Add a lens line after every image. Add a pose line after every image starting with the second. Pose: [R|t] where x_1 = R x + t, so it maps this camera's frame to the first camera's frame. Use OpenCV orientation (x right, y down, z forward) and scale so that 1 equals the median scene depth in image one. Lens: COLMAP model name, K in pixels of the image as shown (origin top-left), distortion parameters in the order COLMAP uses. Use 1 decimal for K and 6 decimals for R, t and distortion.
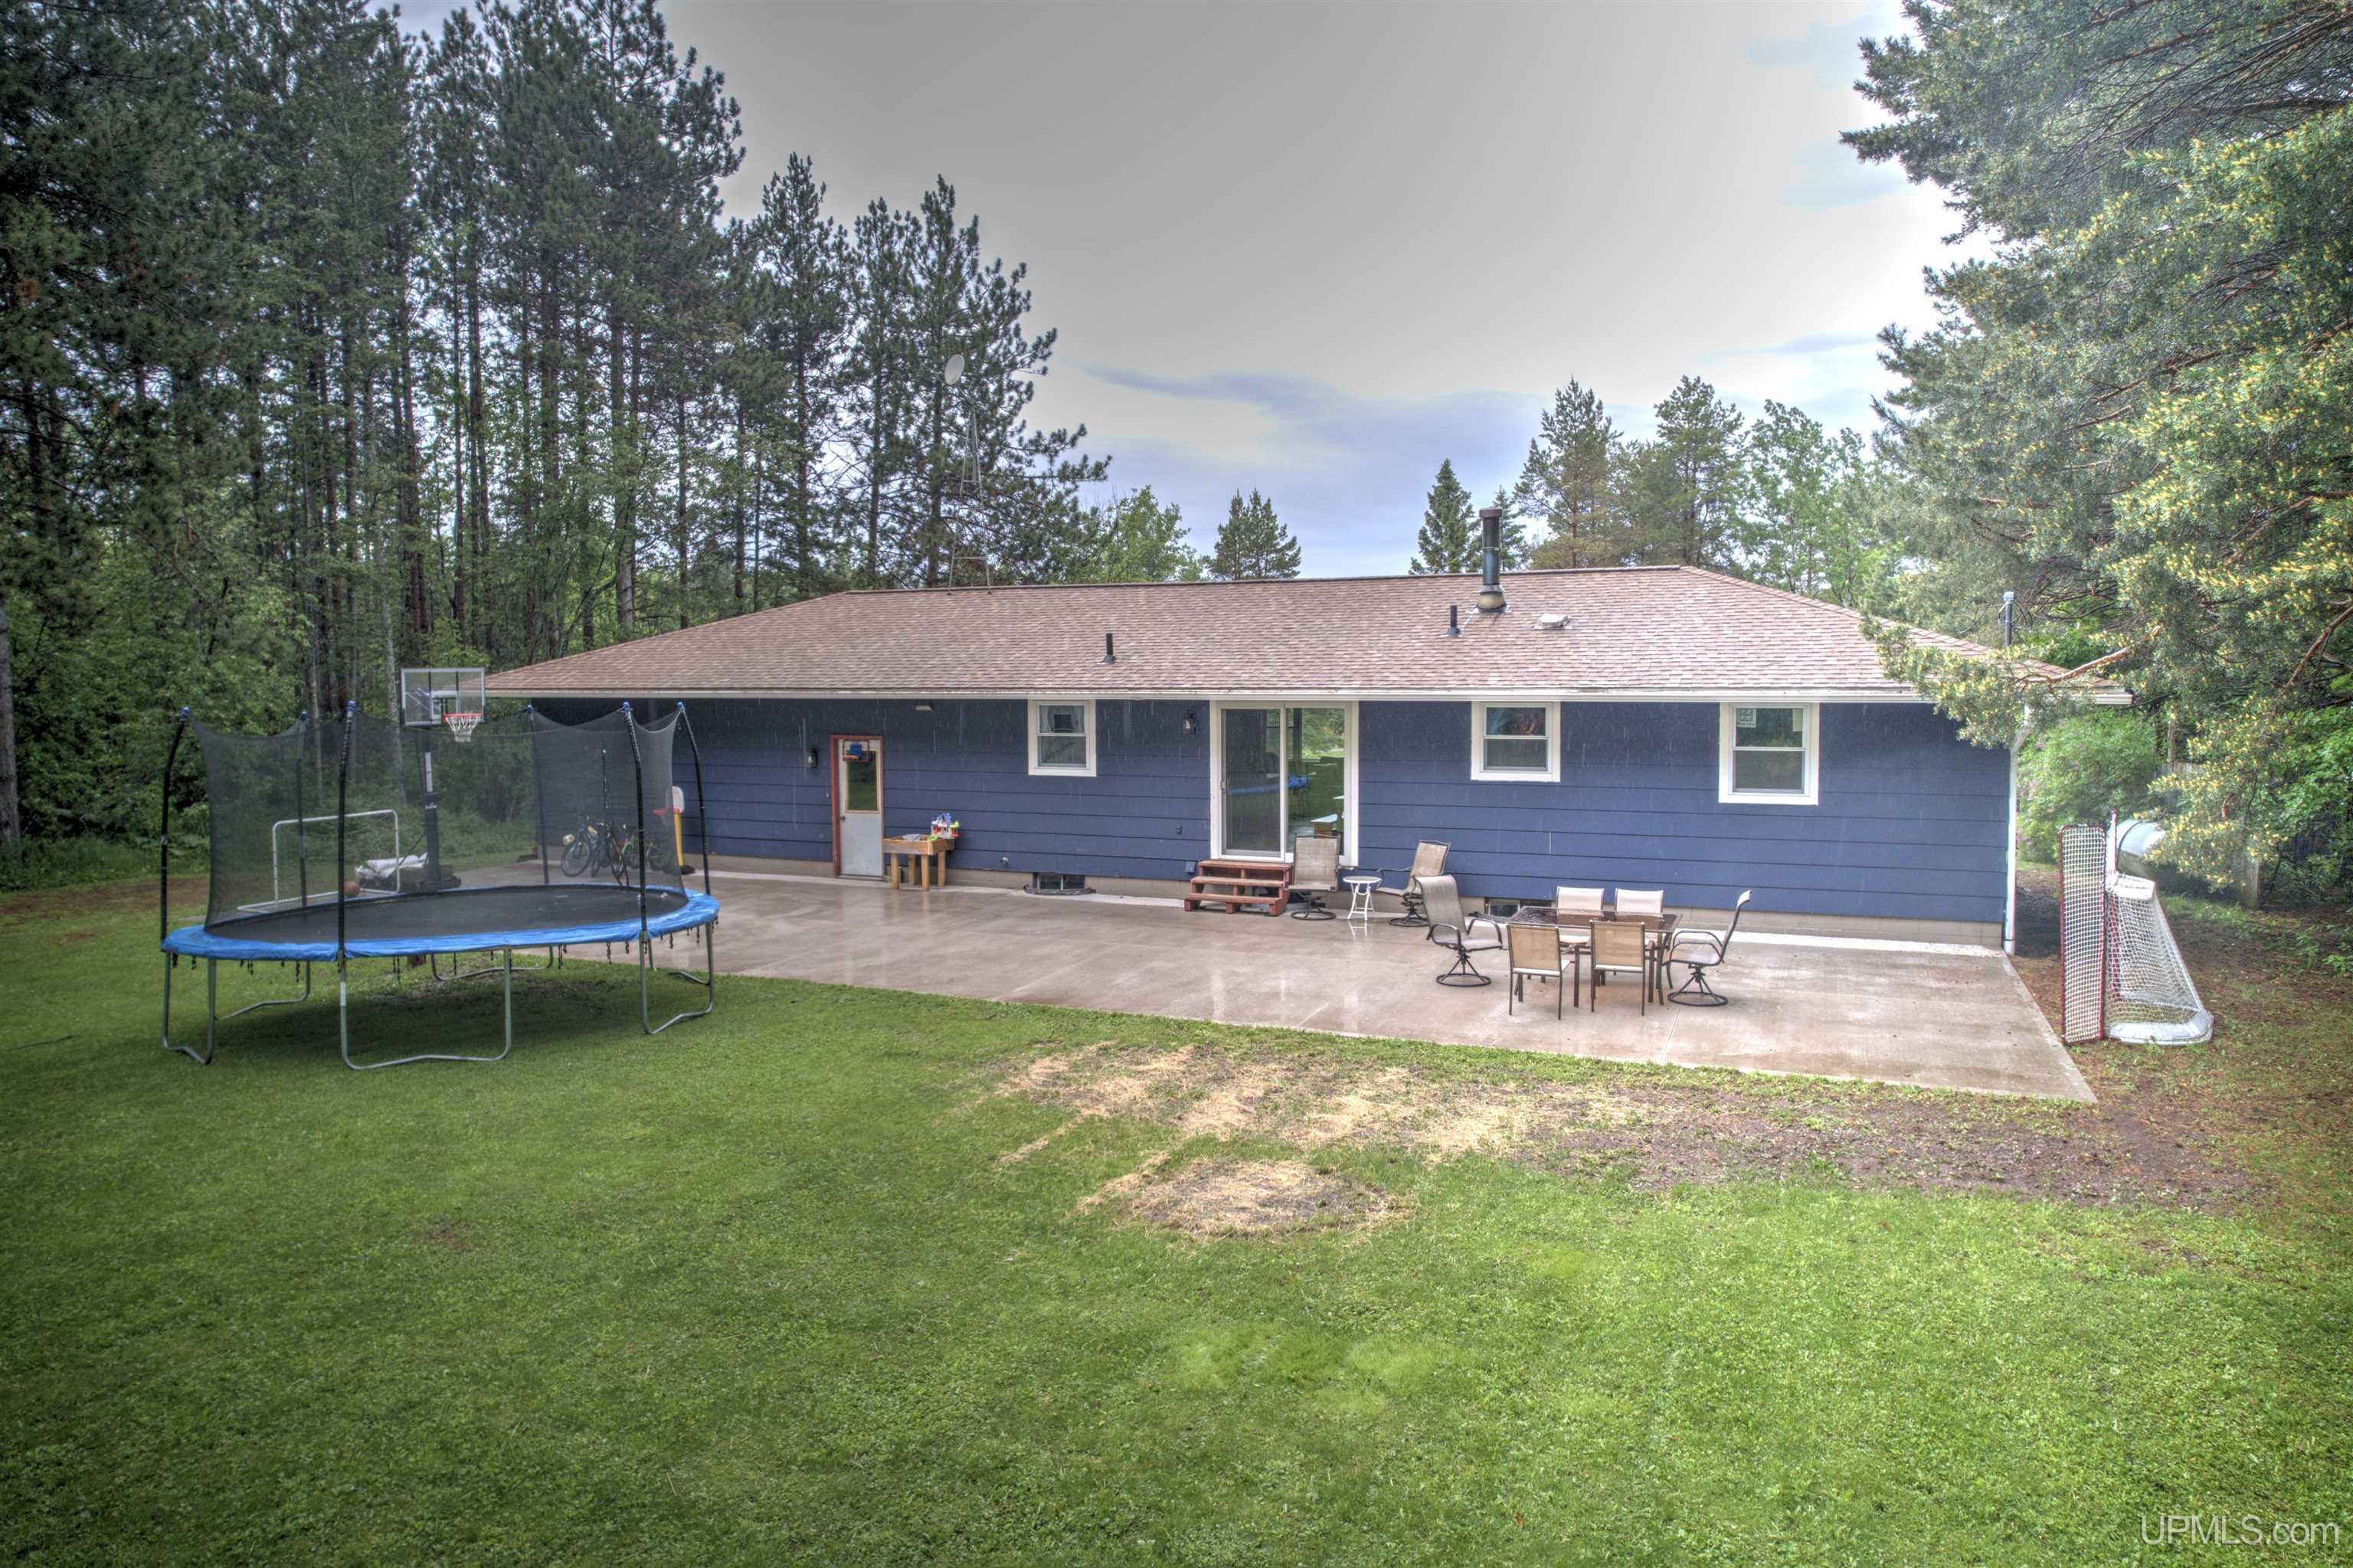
lens RADIAL K [[1548.1, 0, 1195.9], [0, 1548.1, 778.8], [0, 0, 1]] dist [-0.003811, 0.042792]
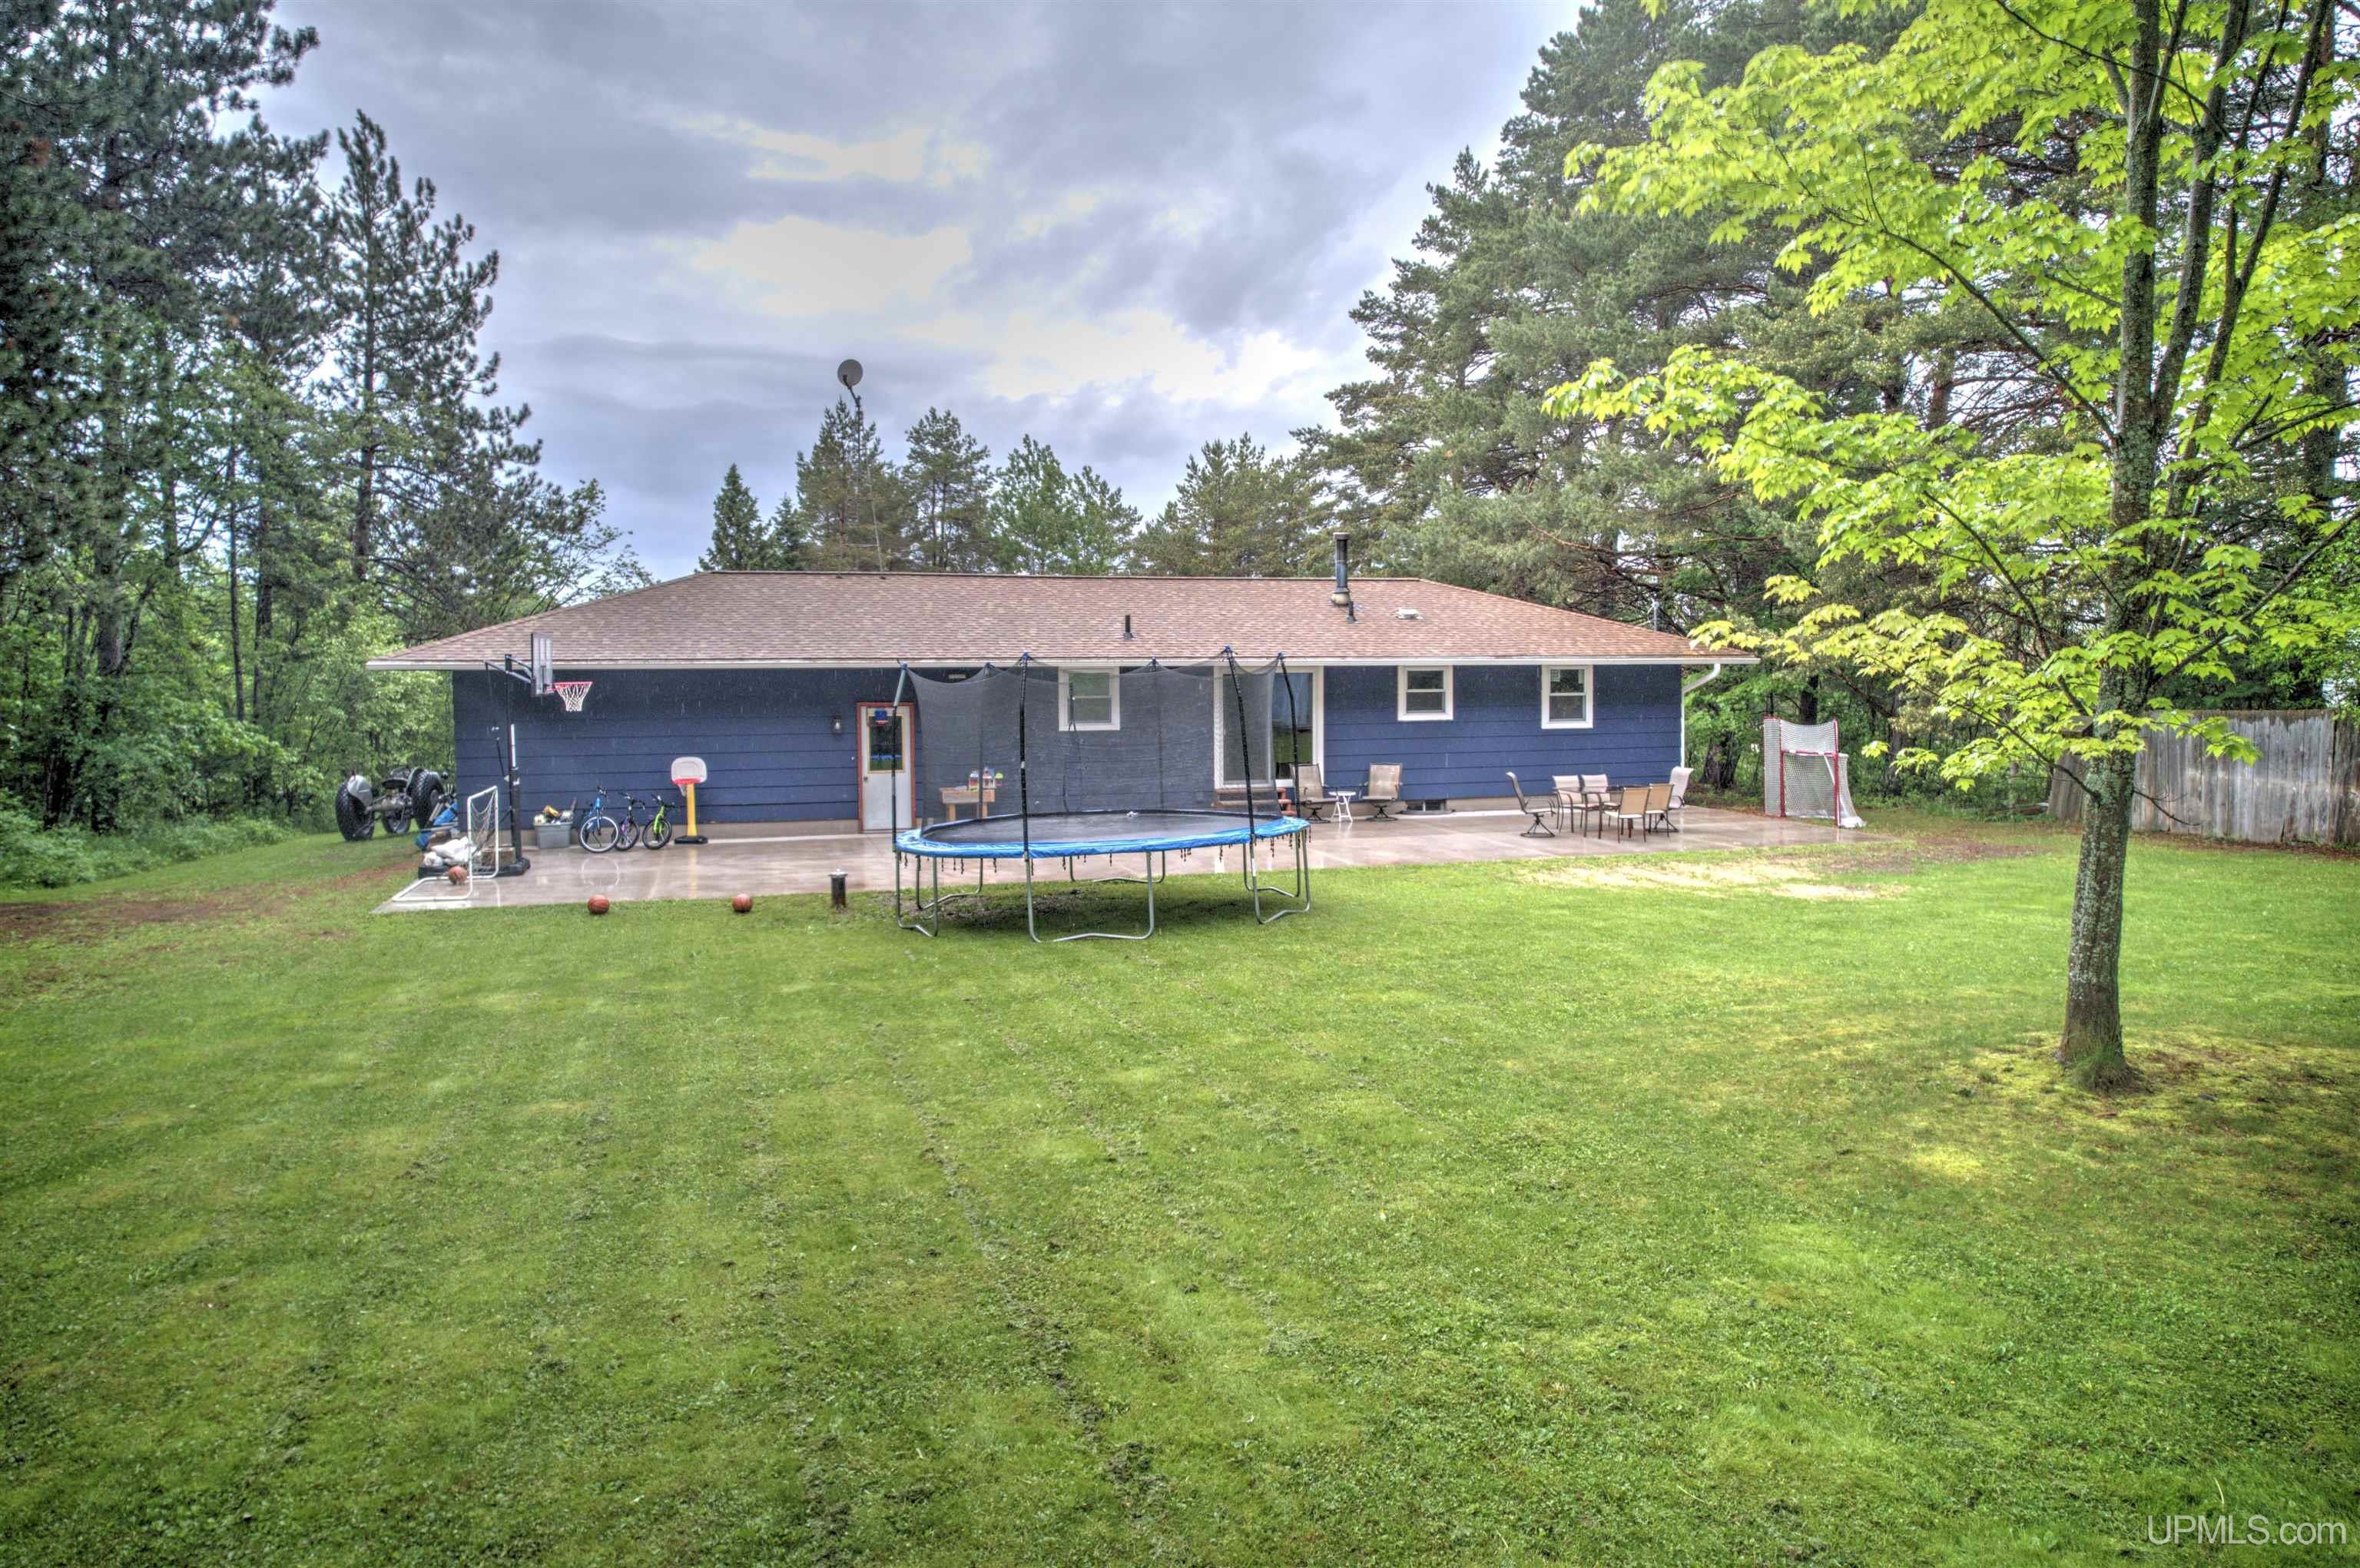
lens RADIAL K [[1552.6, 0, 1199.4], [0, 1552.6, 778.8], [0, 0, 1]] dist [-0.003811, 0.042792]
pose [[0.811220, -0.044634, 0.583035, -0.820469], [0.048434, 0.998785, 0.009073, 0.032678], [-0.582732, 0.020879, 0.812396, -0.081108]]
